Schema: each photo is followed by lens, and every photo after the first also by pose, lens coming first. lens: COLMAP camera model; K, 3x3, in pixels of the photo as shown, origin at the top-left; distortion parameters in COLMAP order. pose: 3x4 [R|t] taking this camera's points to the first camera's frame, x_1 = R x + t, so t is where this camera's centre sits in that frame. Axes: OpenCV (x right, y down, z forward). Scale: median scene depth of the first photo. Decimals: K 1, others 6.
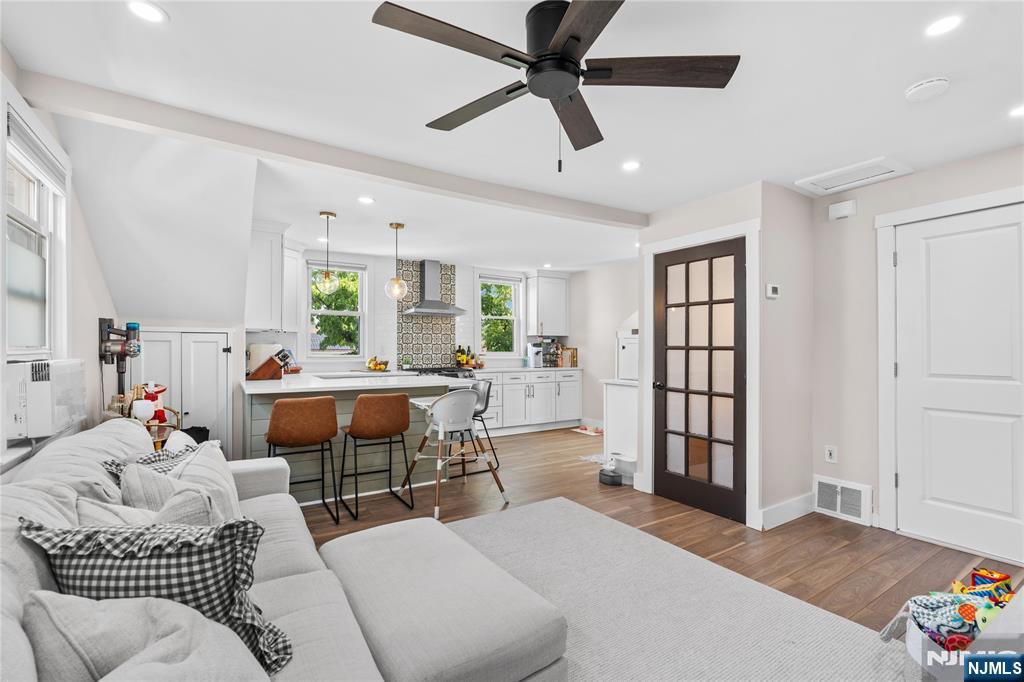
lens RADIAL K [[461.4, 0, 512.0], [0, 461.4, 341.0], [0, 0, 1]] dist [-0.001555, 0.000175]
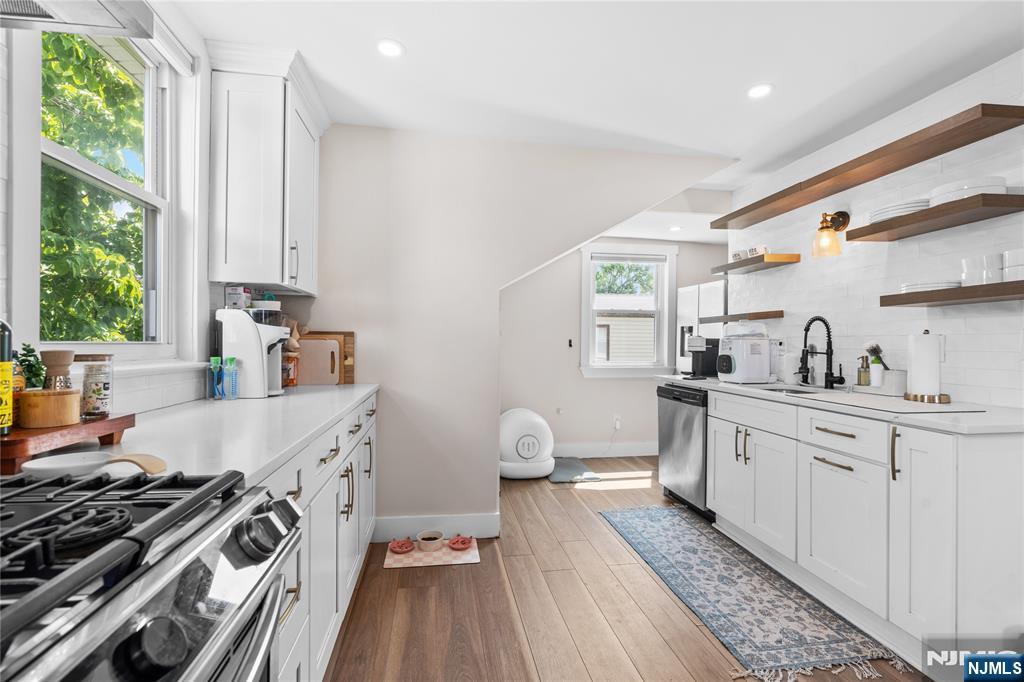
lens RADIAL K [[461.4, 0, 512.0], [0, 461.4, 341.0], [0, 0, 1]] dist [-0.001555, 0.000175]
pose [[0.409323, 0.002259, 0.912387, -0.140440], [-0.018193, 0.999818, 0.005686, 0.018573], [-0.912208, -0.018927, 0.409290, 0.735396]]
